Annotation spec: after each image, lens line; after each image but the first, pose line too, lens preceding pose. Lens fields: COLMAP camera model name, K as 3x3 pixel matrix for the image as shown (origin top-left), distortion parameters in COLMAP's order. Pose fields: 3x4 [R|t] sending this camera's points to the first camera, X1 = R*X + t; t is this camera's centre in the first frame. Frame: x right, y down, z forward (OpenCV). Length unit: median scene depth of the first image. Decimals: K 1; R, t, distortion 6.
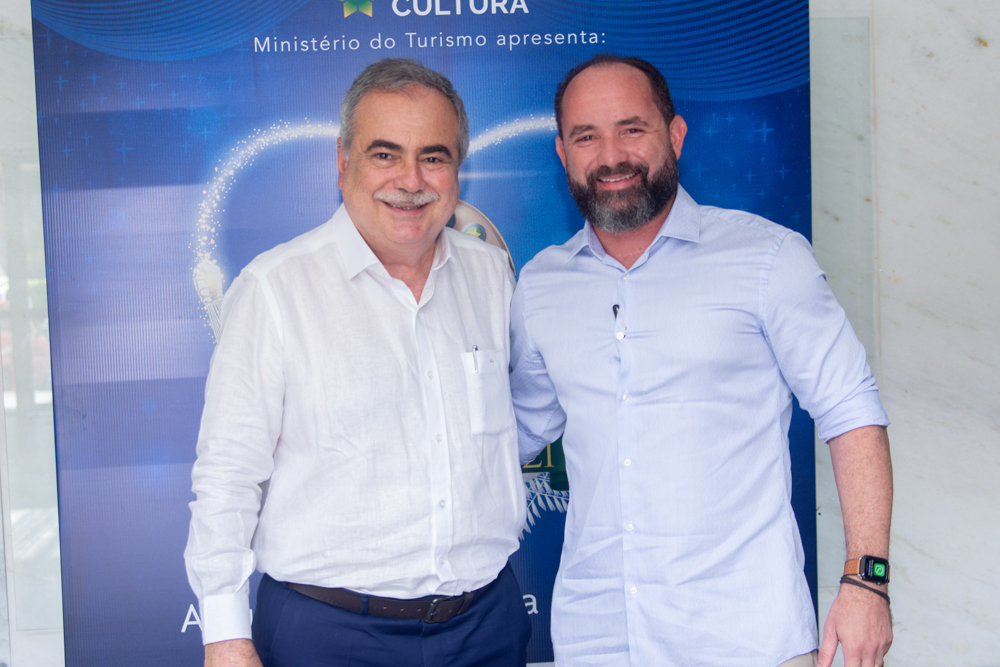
lens RADIAL K [[1576.3, 0, 500.0], [0, 1576.3, 333.5], [0, 0, 1]] dist [-0.027907, 0.075730]
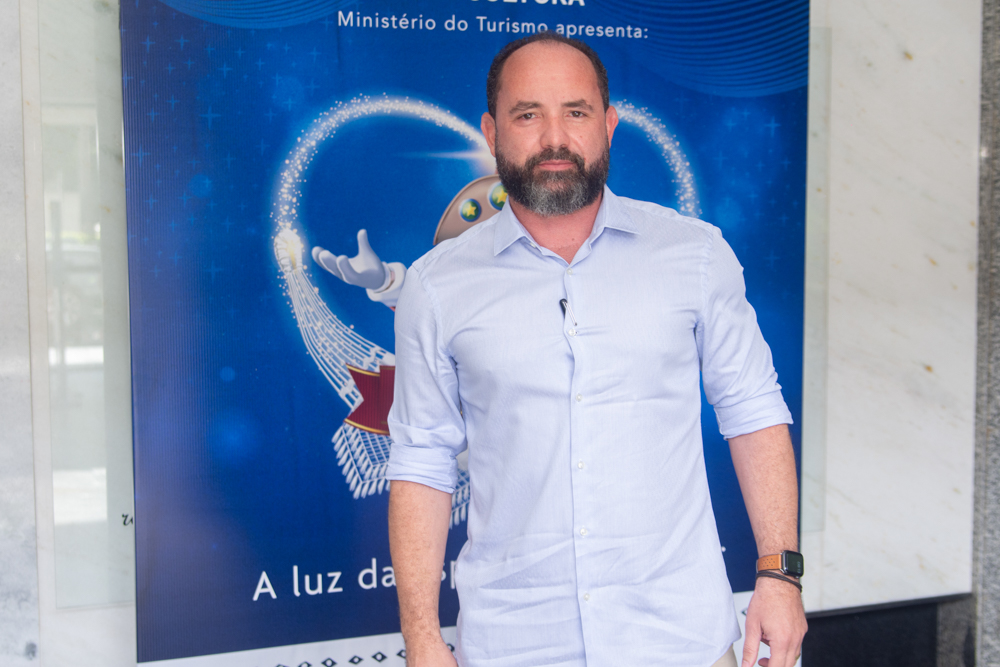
lens RADIAL K [[1576.3, 0, 500.0], [0, 1576.3, 333.5], [0, 0, 1]] dist [-0.027907, 0.075730]
pose [[0.948908, 0.003857, 0.315530, -0.373330], [-0.008480, 0.999876, 0.013281, 0.005310], [-0.315440, -0.015278, 0.948823, 0.000816]]
